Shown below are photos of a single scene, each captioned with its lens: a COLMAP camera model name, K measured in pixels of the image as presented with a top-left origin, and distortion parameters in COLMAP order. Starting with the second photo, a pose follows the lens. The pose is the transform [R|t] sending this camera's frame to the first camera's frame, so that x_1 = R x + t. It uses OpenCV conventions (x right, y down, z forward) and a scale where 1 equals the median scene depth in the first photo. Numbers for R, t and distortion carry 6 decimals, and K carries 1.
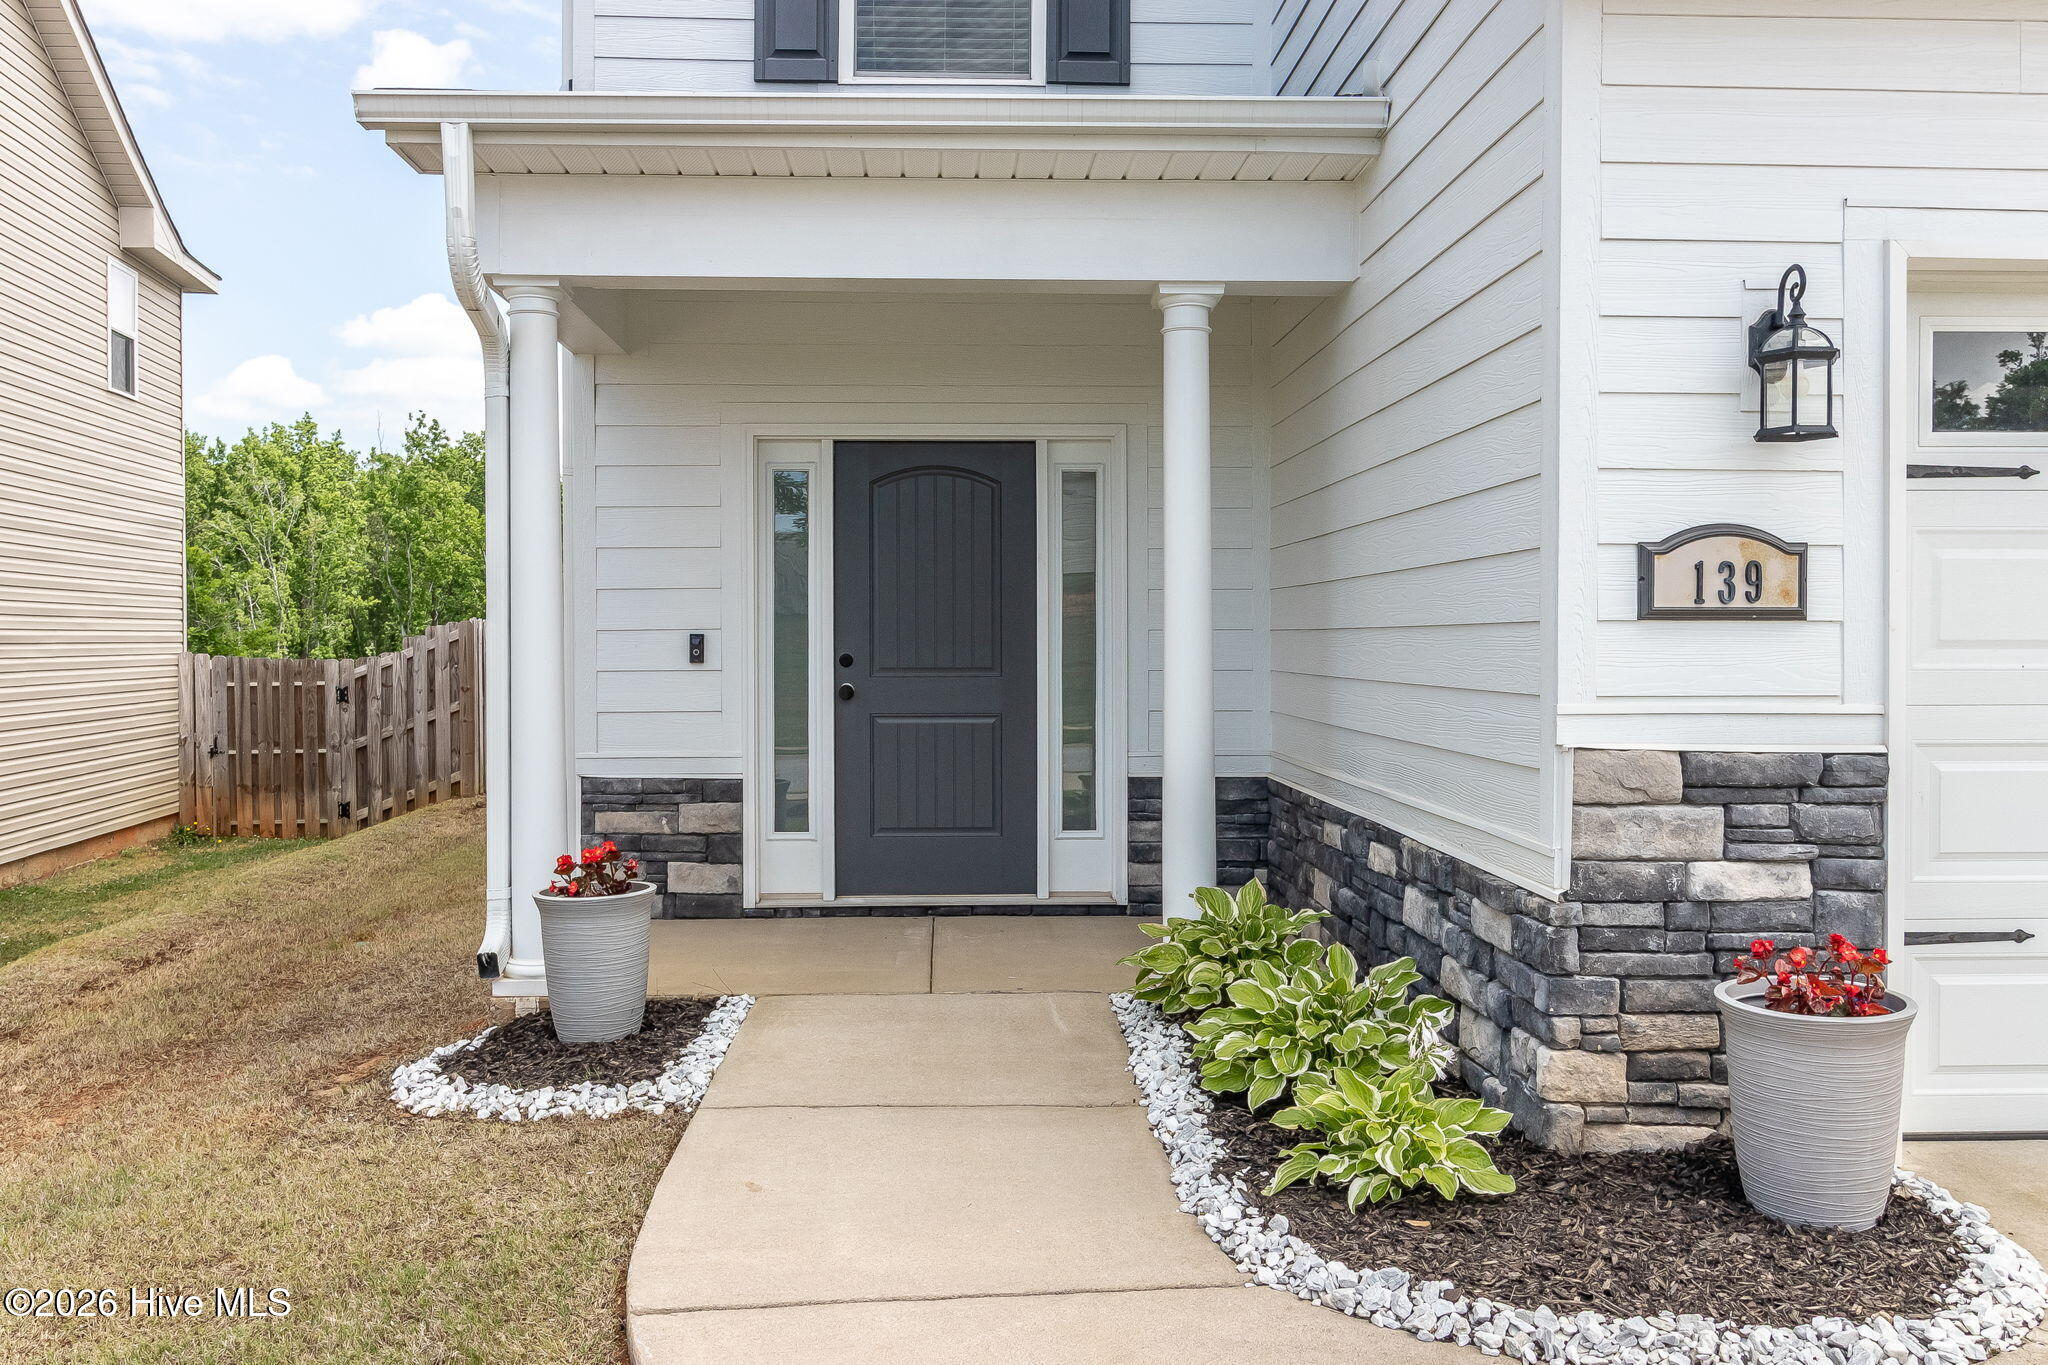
lens RADIAL K [[1671.5, 0, 1037.4], [0, 1671.5, 661.2], [0, 0, 1]] dist [-0.000202, -0.004665]
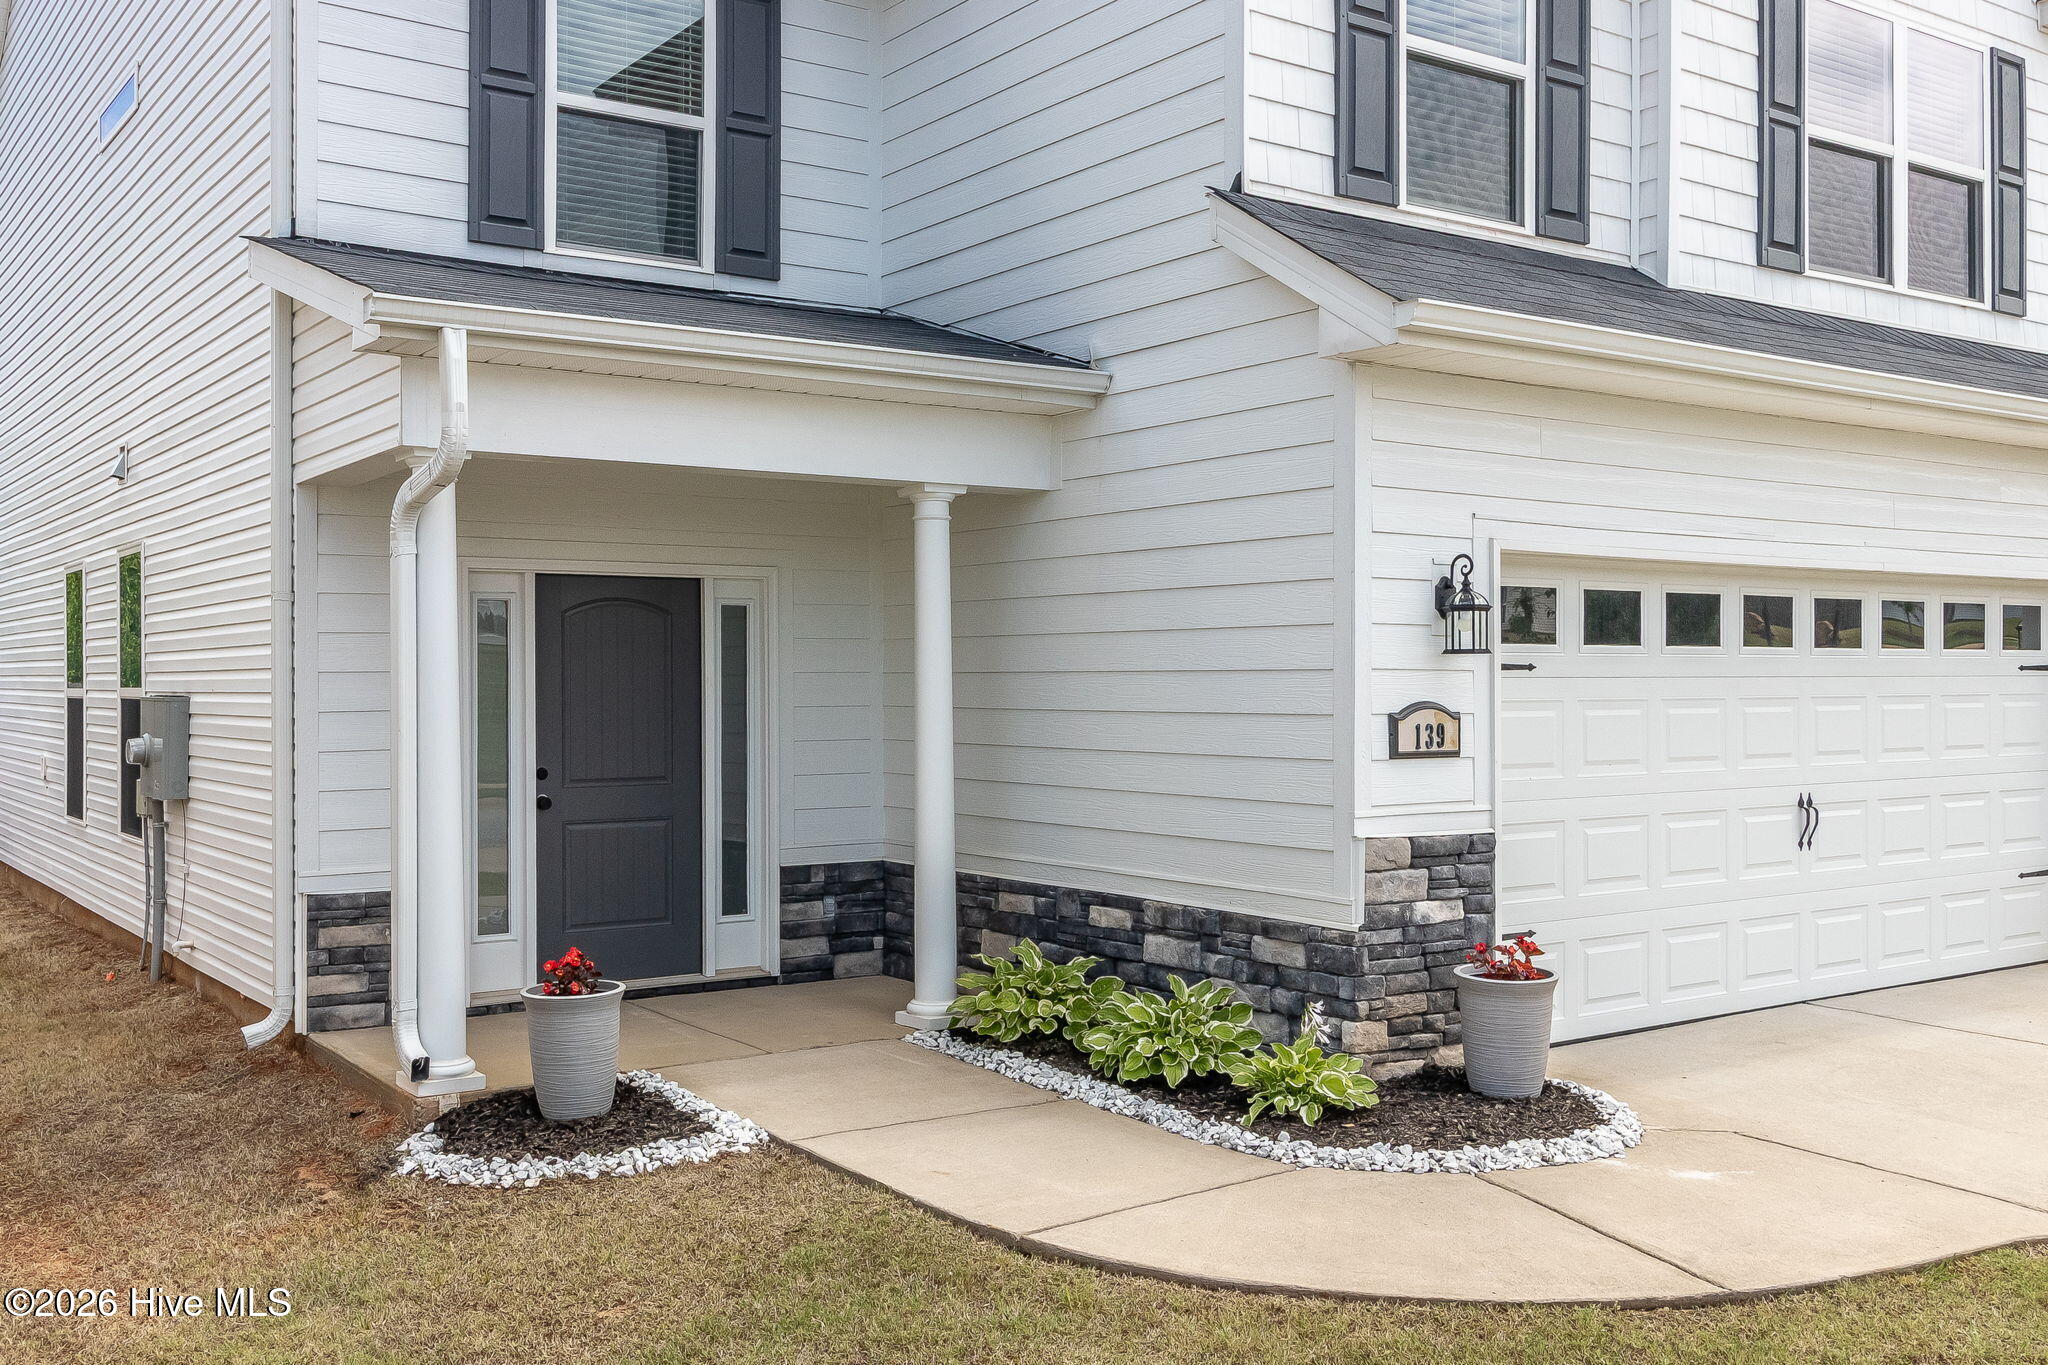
lens RADIAL K [[1945.6, 0, 960.3], [0, 1945.6, 664.9], [0, 0, 1]] dist [0.003583, 0.000000]
pose [[0.846265, 0.002000, 0.532758, -1.036630], [0.007709, 0.999842, -0.015999, -0.090995], [-0.532706, 0.017646, 0.846116, -0.418690]]
